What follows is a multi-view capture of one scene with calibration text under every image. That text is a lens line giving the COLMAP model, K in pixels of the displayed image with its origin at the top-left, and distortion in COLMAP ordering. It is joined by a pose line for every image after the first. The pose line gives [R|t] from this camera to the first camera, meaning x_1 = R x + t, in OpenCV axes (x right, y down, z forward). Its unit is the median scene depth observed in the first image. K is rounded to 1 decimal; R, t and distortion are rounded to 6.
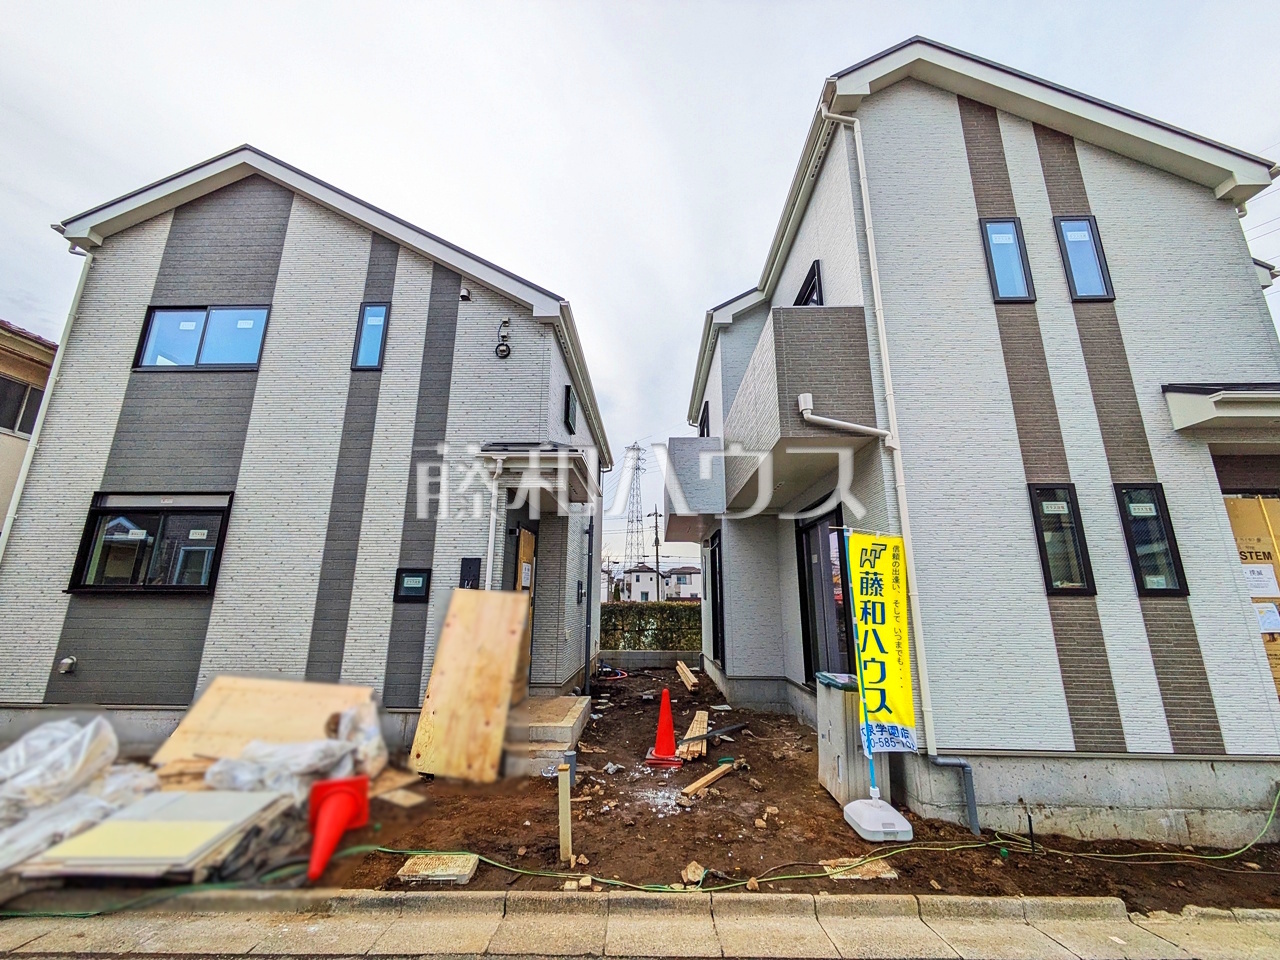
lens RADIAL K [[504.0, 0, 638.2], [0, 504.0, 478.9], [0, 0, 1]] dist [0.001203, 0.000525]
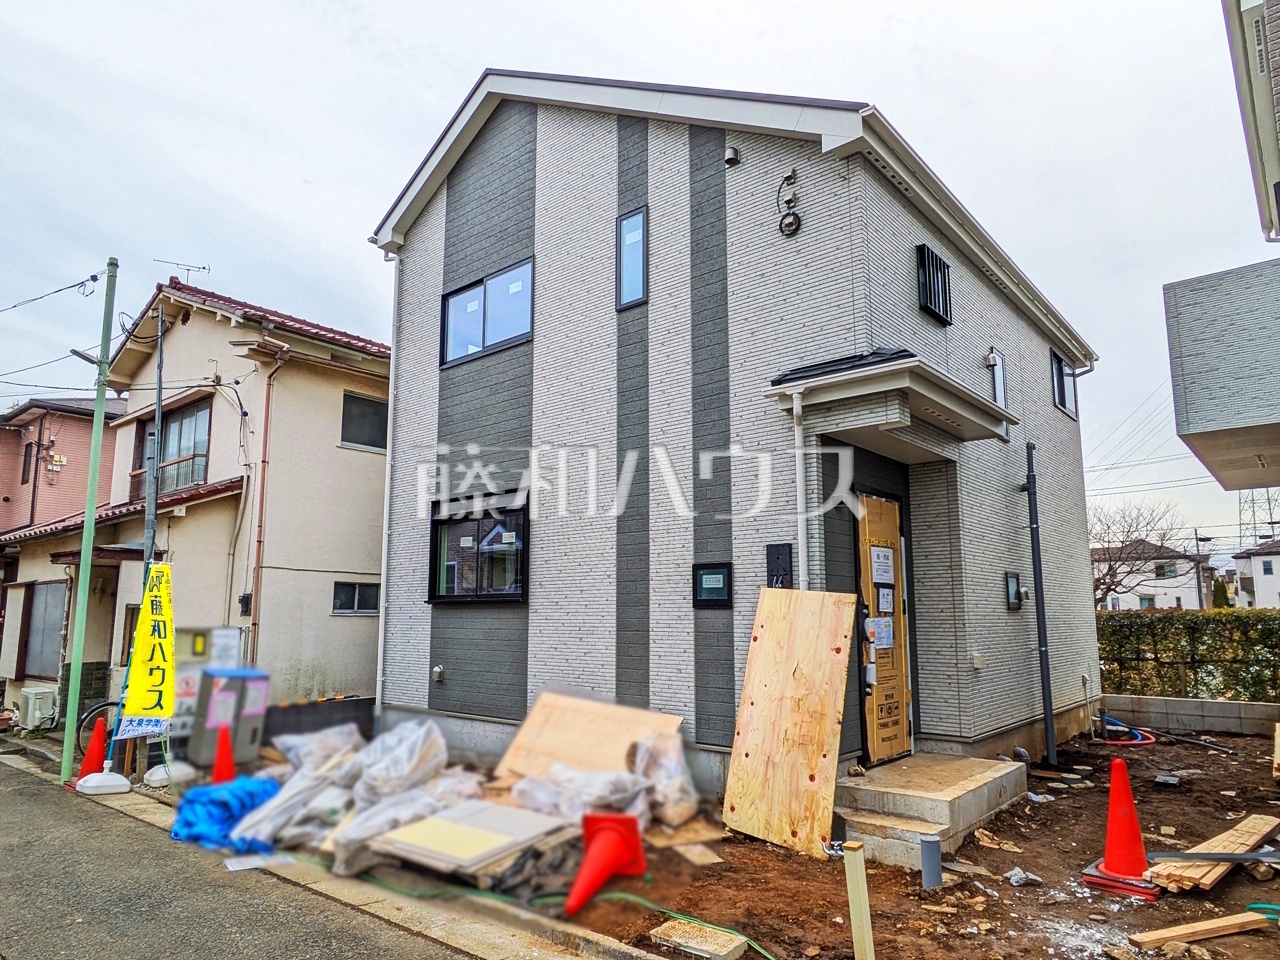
lens RADIAL K [[797.4, 0, 640.5], [0, 797.4, 506.3], [0, 0, 1]] dist [0.002218, -0.003014]
pose [[0.776800, -0.092450, -0.622924, 0.218818], [0.155511, 0.986692, 0.047488, 0.027361], [0.610244, -0.133761, 0.780840, 0.049930]]
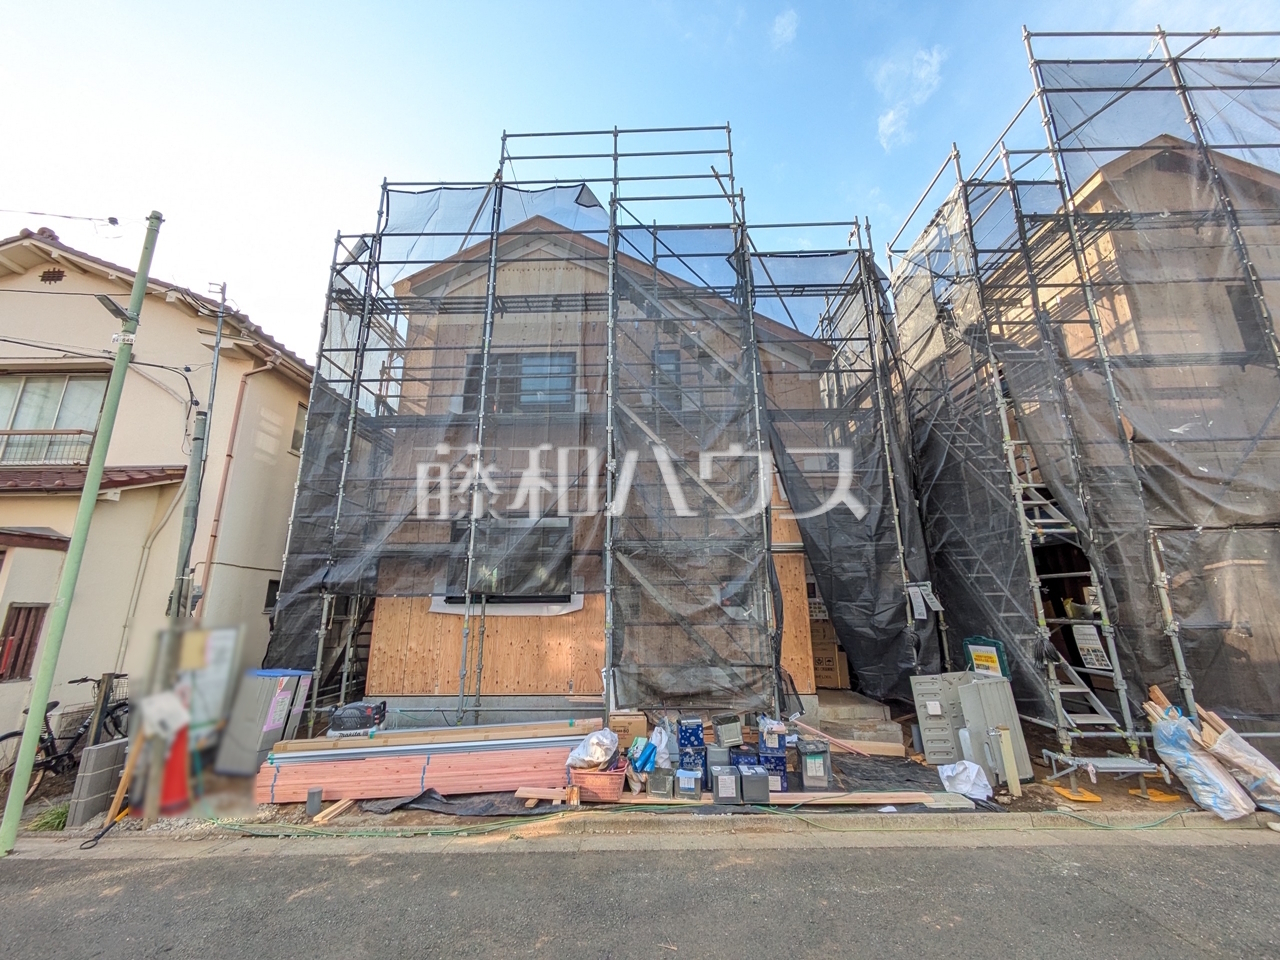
lens RADIAL K [[507.1, 0, 640.0], [0, 507.1, 480.0], [0, 0, 1]] dist [0.001056, 0.000420]
pose [[0.999896, -0.013681, 0.004562, -0.728302], [0.013701, 0.999896, -0.004393, -0.054127], [-0.004501, 0.004455, 0.999980, -0.214631]]
